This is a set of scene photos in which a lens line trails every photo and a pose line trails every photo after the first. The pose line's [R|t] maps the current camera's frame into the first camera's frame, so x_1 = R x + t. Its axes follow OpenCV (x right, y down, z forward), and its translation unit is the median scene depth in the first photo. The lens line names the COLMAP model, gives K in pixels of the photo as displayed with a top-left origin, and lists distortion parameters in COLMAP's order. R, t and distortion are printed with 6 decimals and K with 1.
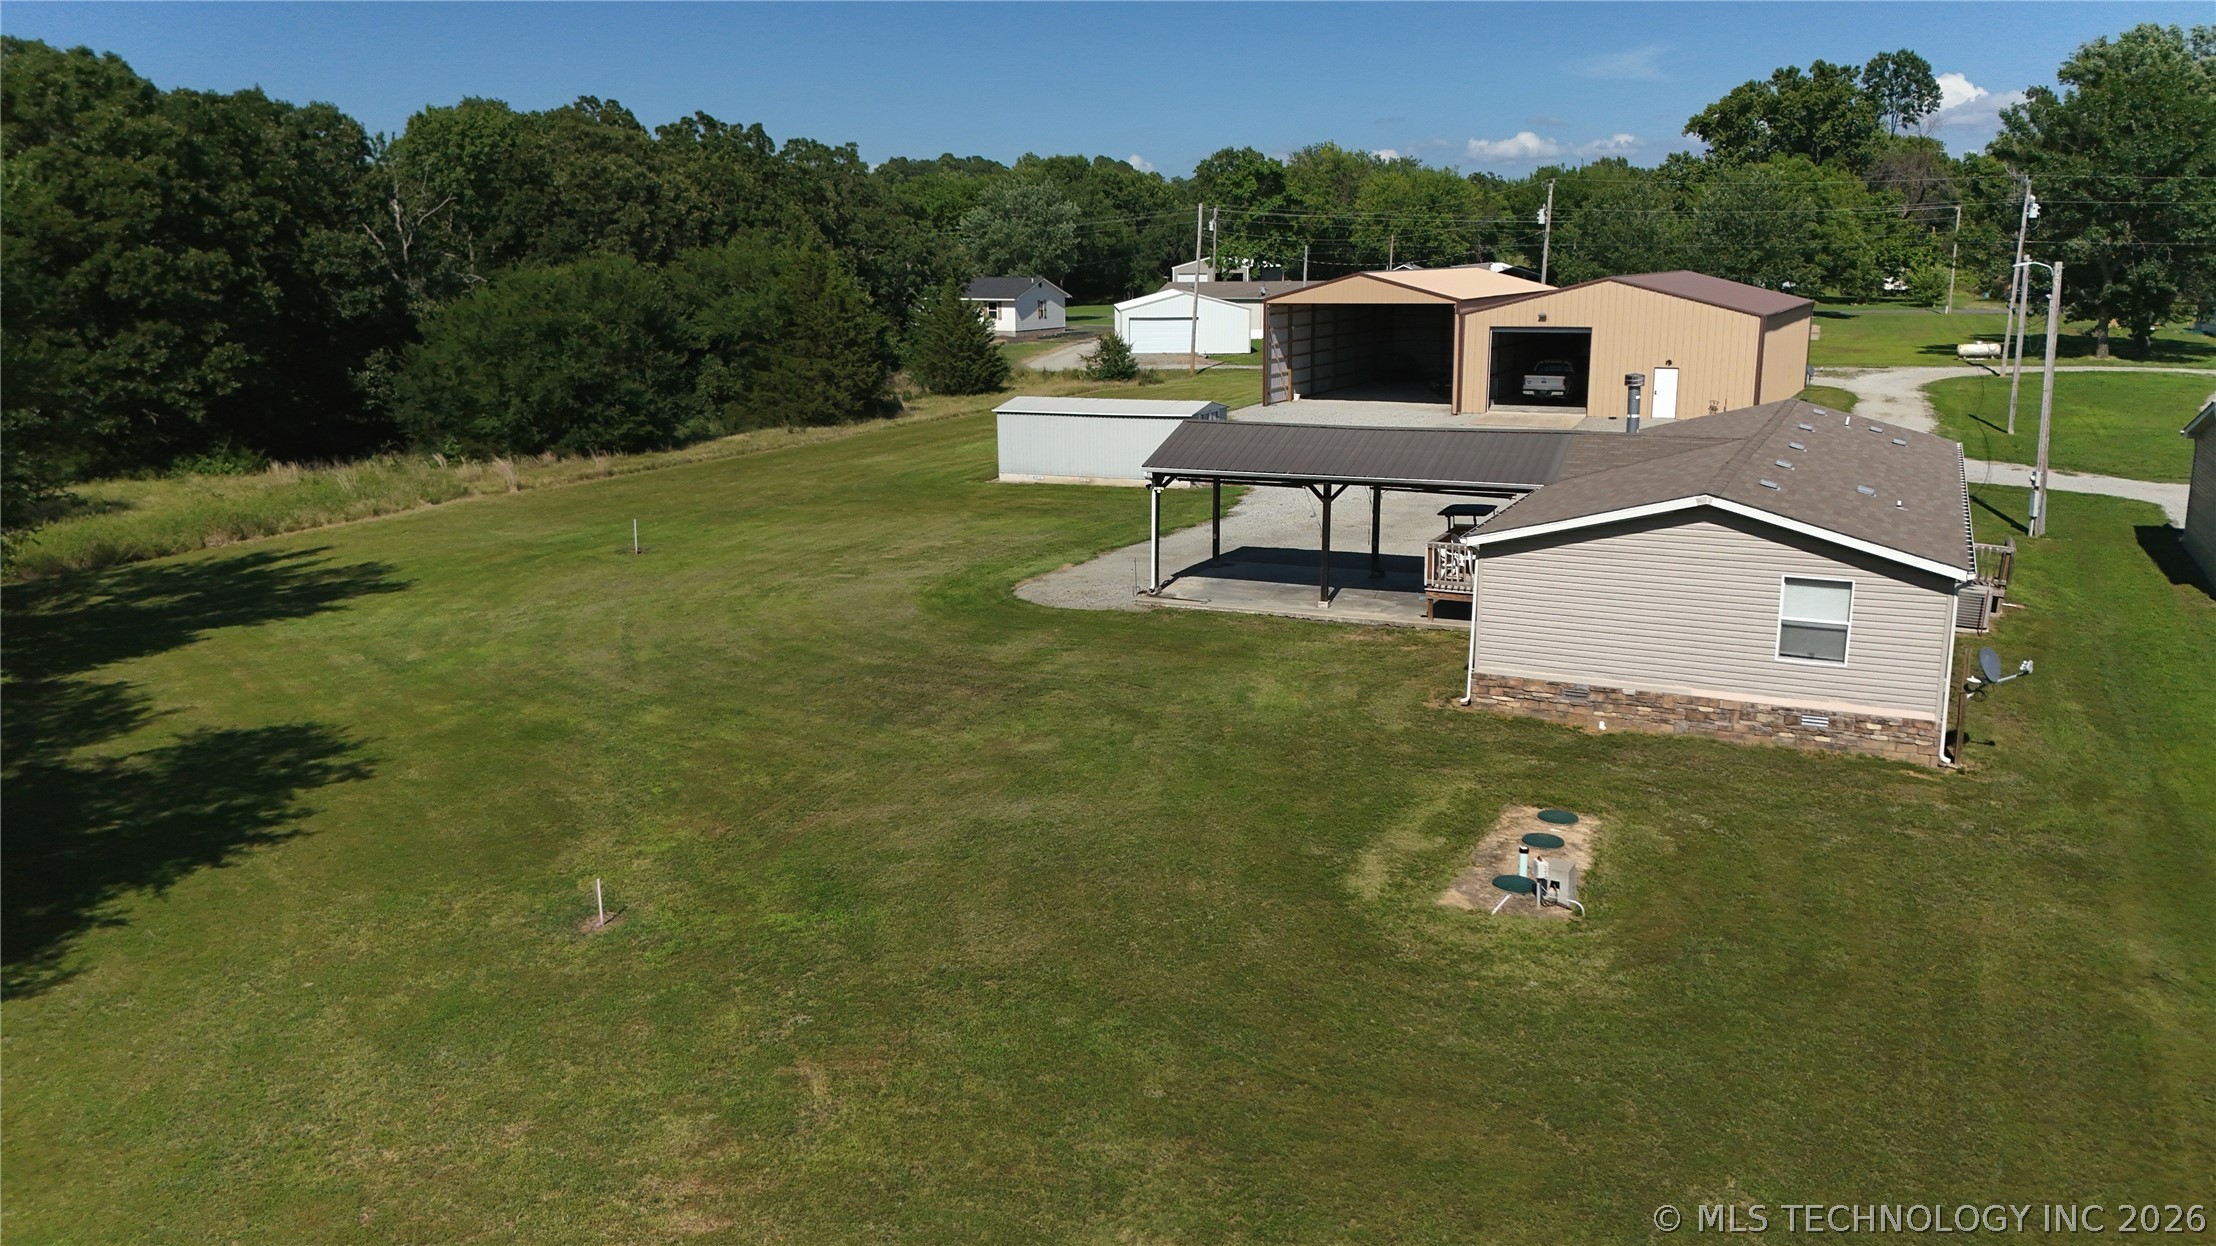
lens RADIAL K [[1643.1, 0, 1108.0], [0, 1643.1, 623.0], [0, 0, 1]] dist [0.019314, 0.000526]
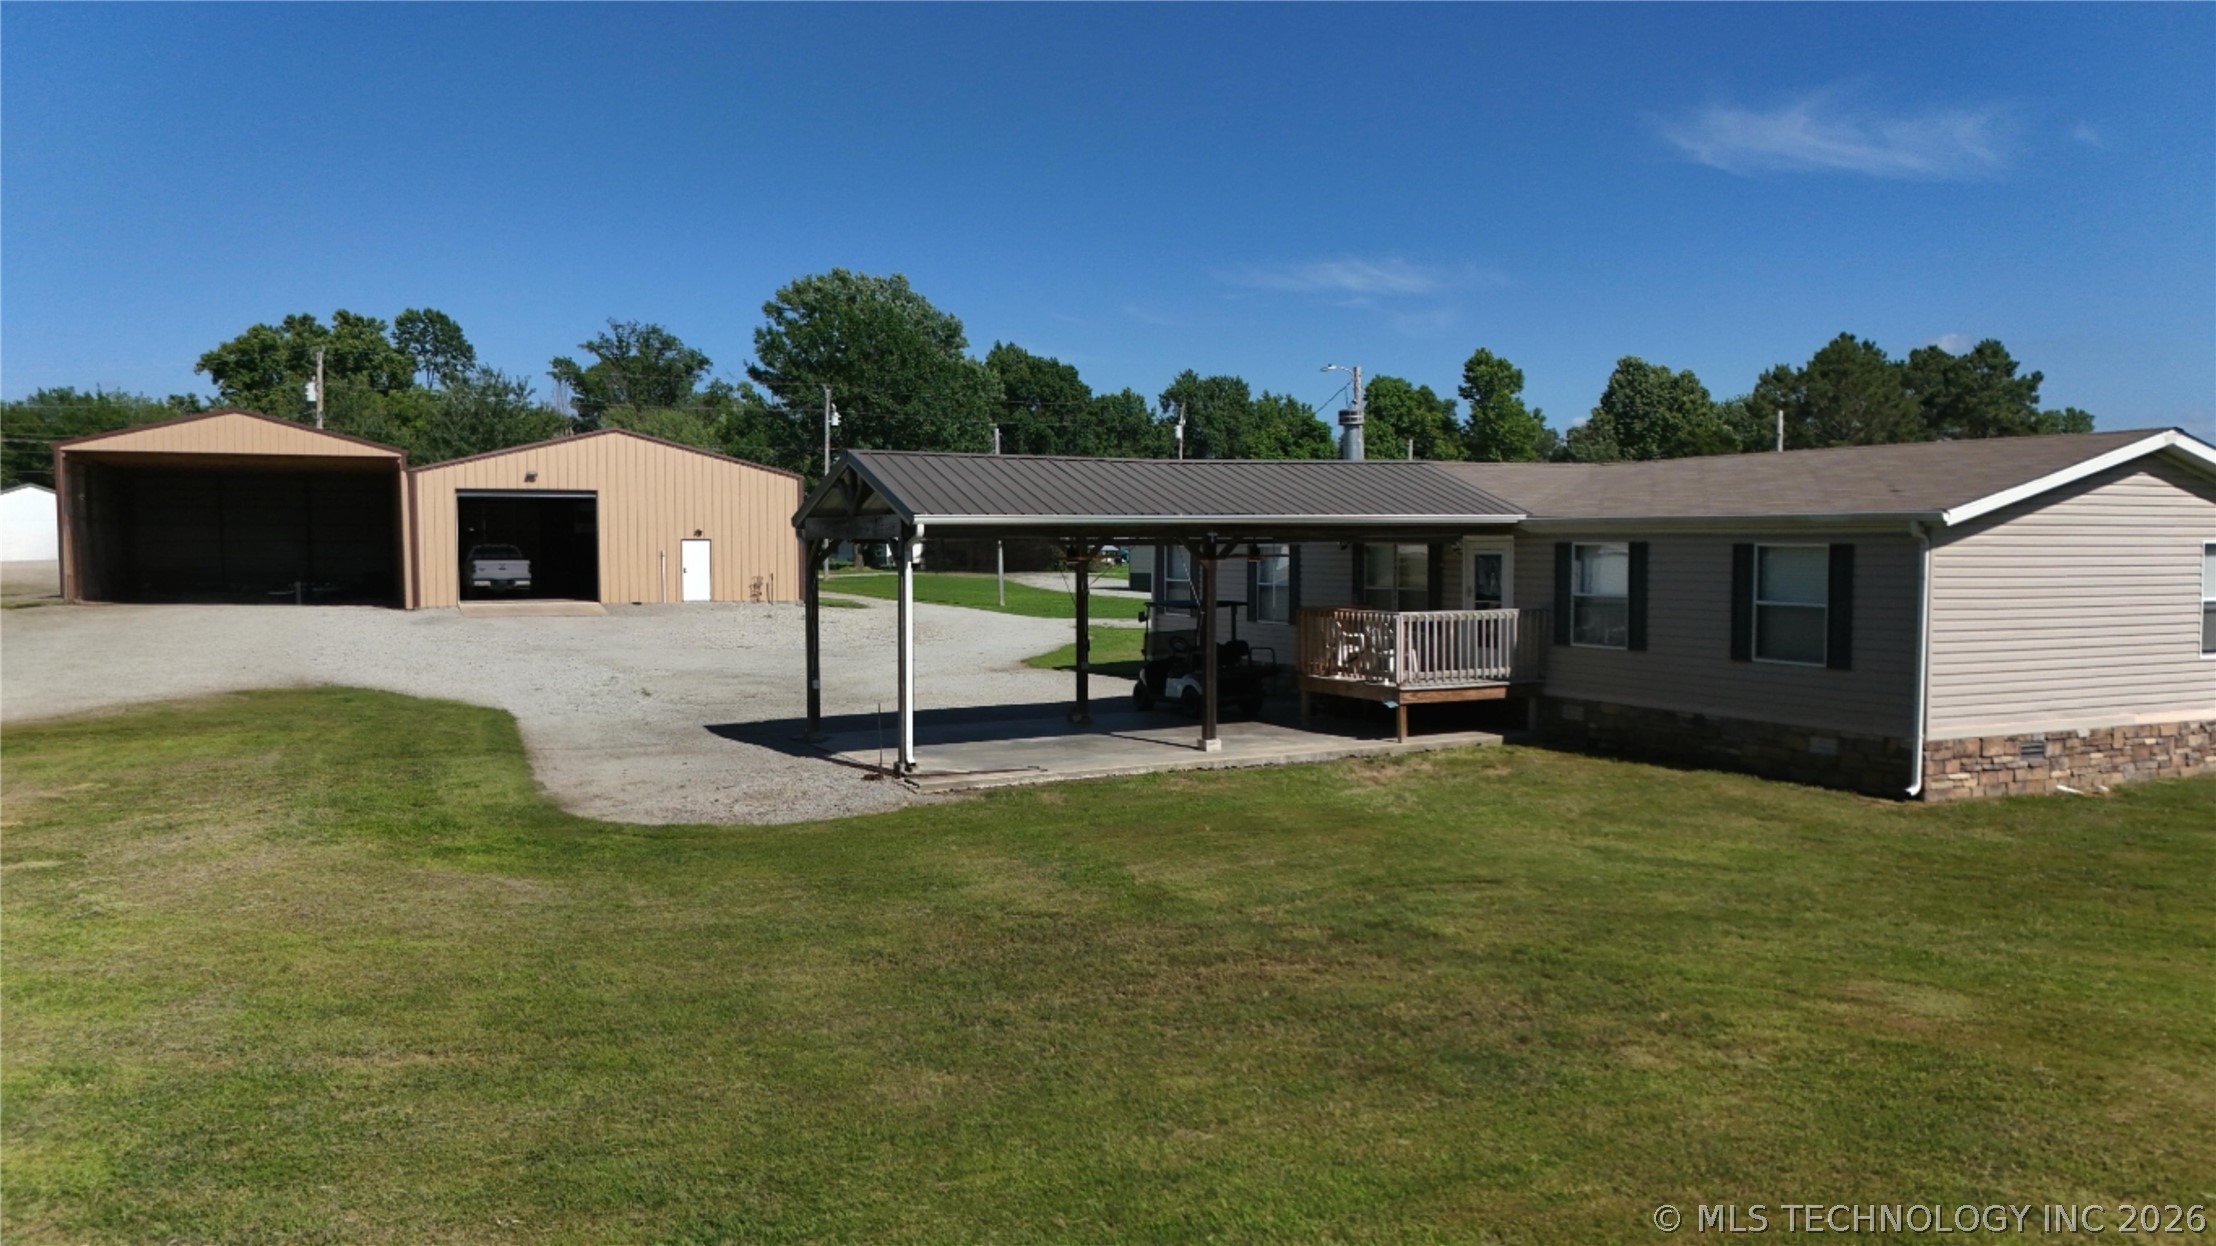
lens RADIAL K [[1635.0, 0, 1108.0], [0, 1635.0, 623.0], [0, 0, 1]] dist [0.069559, -0.074979]
pose [[0.601903, -0.032591, 0.797904, -0.184997], [0.174748, 0.980326, -0.091780, -0.003872], [-0.779215, 0.194675, 0.595756, 0.358841]]
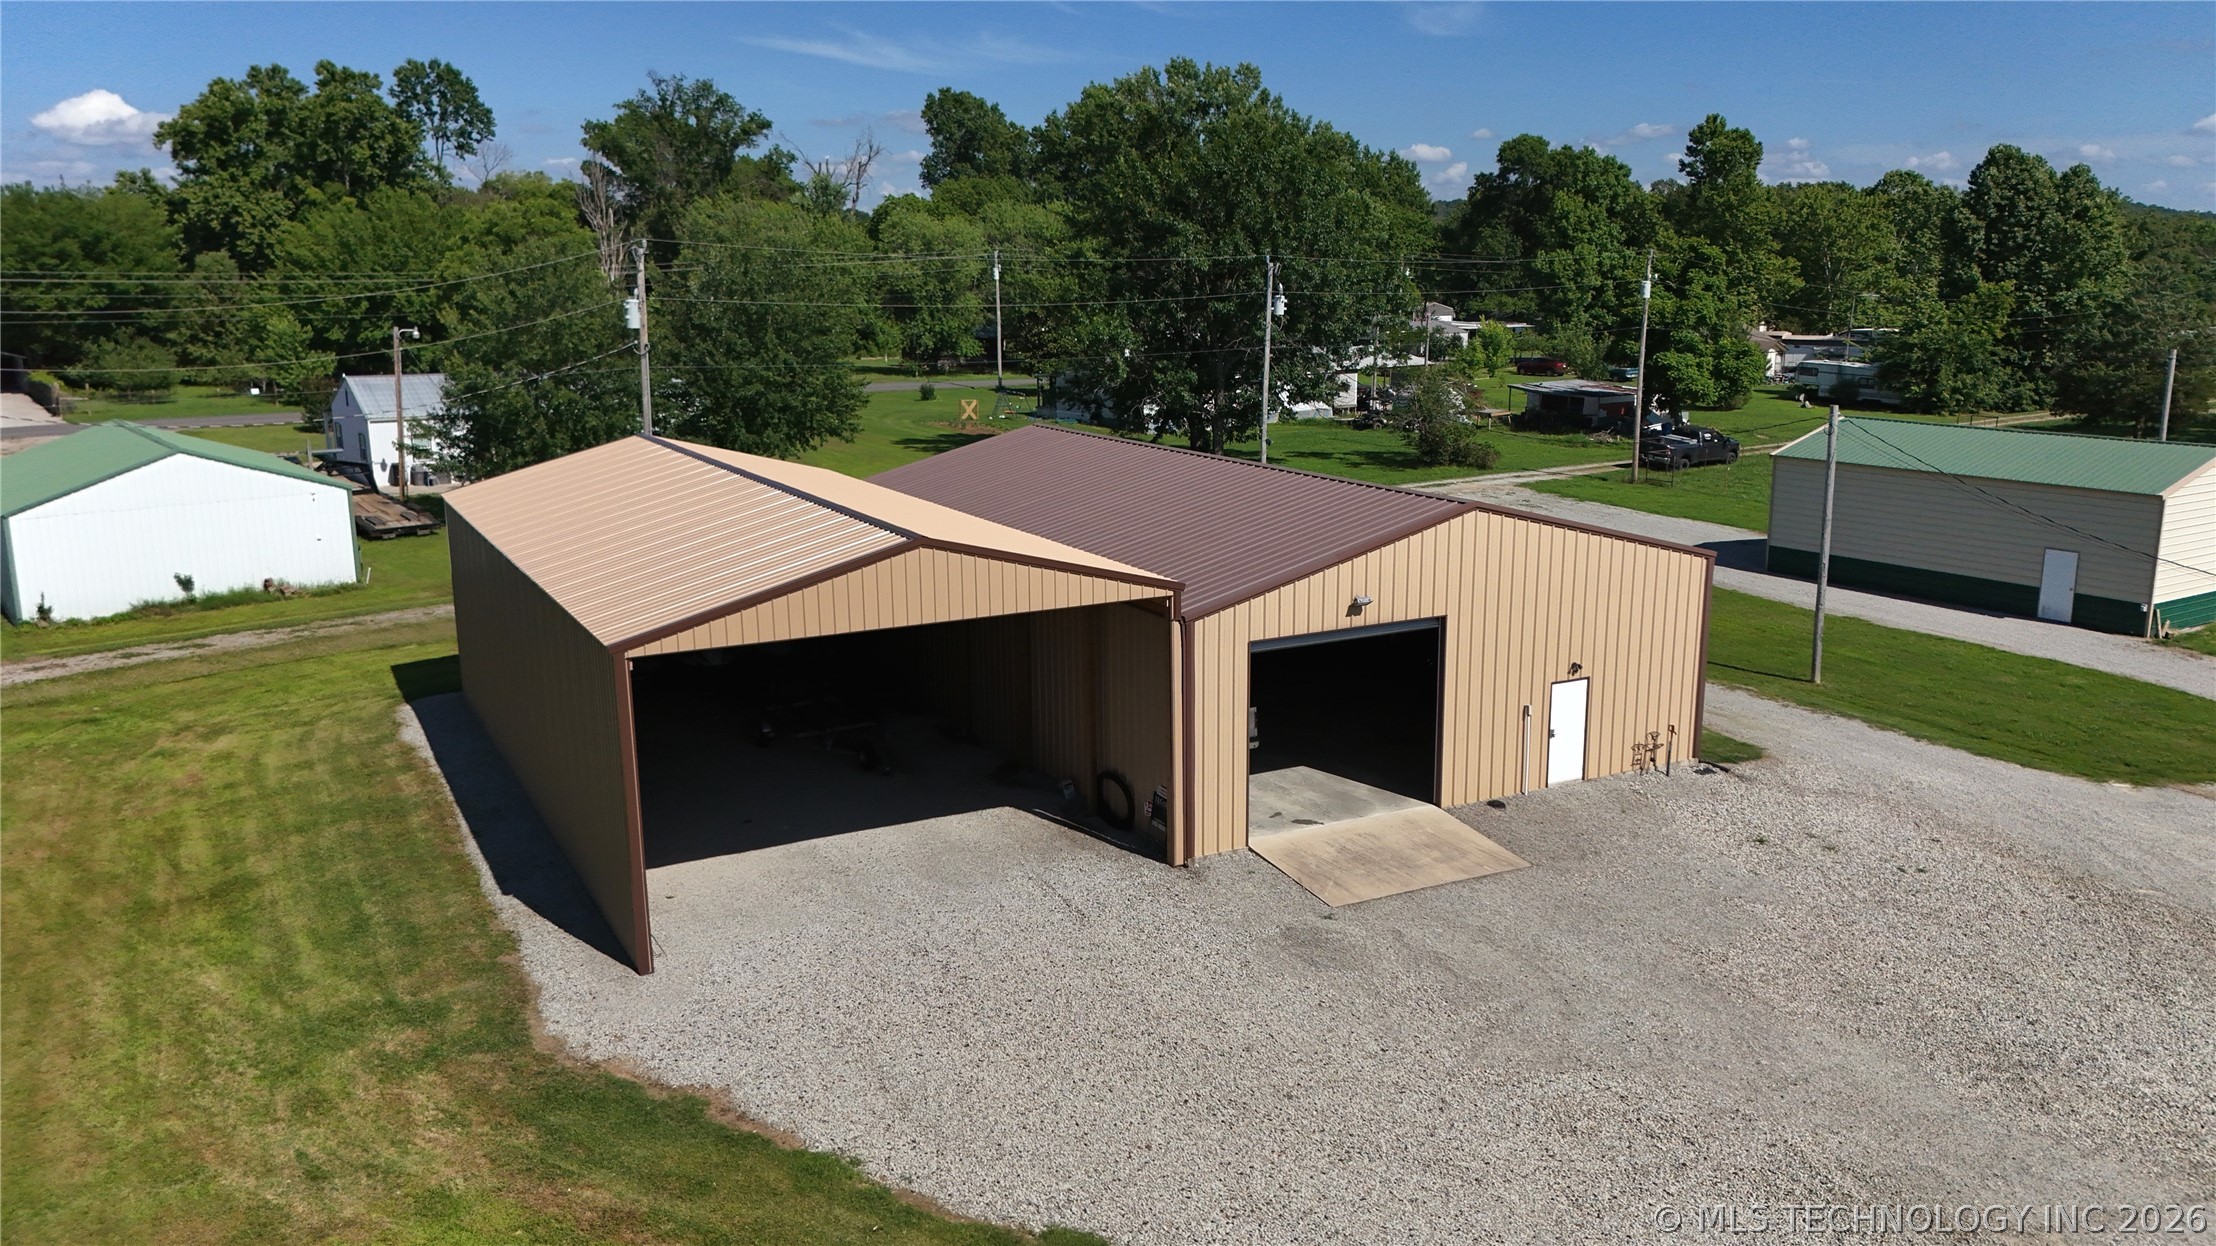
lens RADIAL K [[1635.0, 0, 1108.0], [0, 1635.0, 623.0], [0, 0, 1]] dist [0.069559, -0.074979]
pose [[0.549163, -0.174121, 0.817375, -0.112937], [0.186518, 0.978921, 0.083220, -0.230499], [-0.814636, 0.106754, 0.570064, 0.824170]]
